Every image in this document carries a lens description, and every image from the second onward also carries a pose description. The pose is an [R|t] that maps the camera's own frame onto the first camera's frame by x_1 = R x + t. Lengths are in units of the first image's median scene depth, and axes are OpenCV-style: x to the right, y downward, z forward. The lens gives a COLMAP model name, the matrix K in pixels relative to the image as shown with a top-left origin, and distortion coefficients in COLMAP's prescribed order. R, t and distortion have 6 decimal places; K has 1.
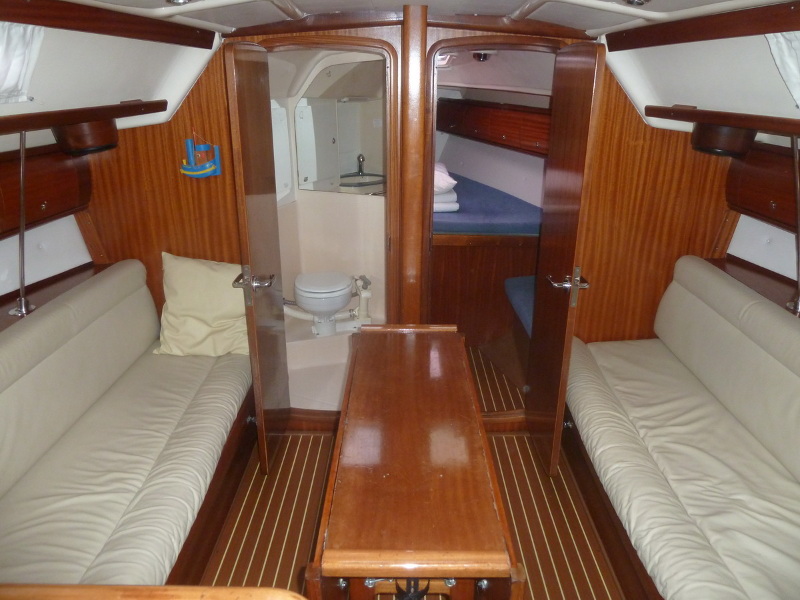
lens RADIAL K [[604.8, 0, 401.3], [0, 604.8, 301.9], [0, 0, 1]] dist [-0.032308, 0.003179]
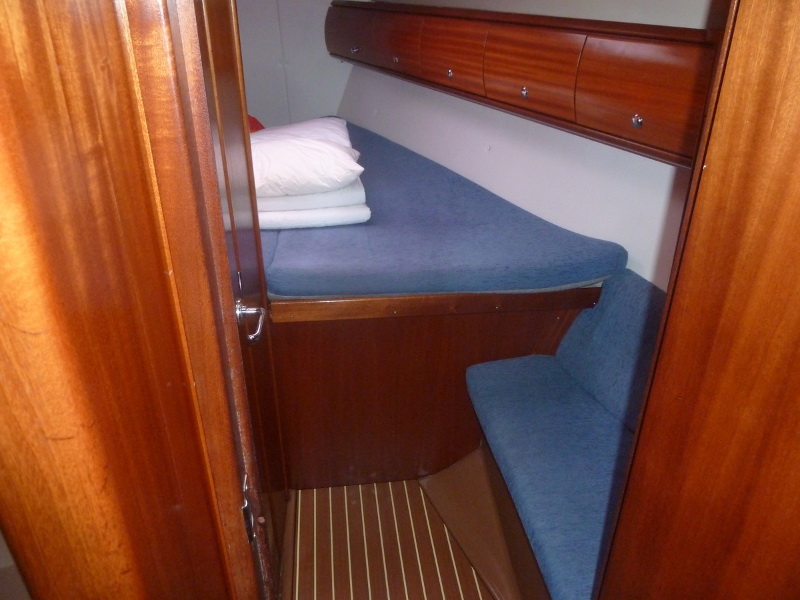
lens RADIAL K [[604.8, 0, 401.3], [0, 604.8, 301.9], [0, 0, 1]] dist [-0.032308, 0.003179]
pose [[0.992497, -0.062717, 0.104962, 0.062071], [0.049039, 0.990538, 0.128176, -0.147442], [-0.112007, -0.122067, 0.986182, 0.471641]]
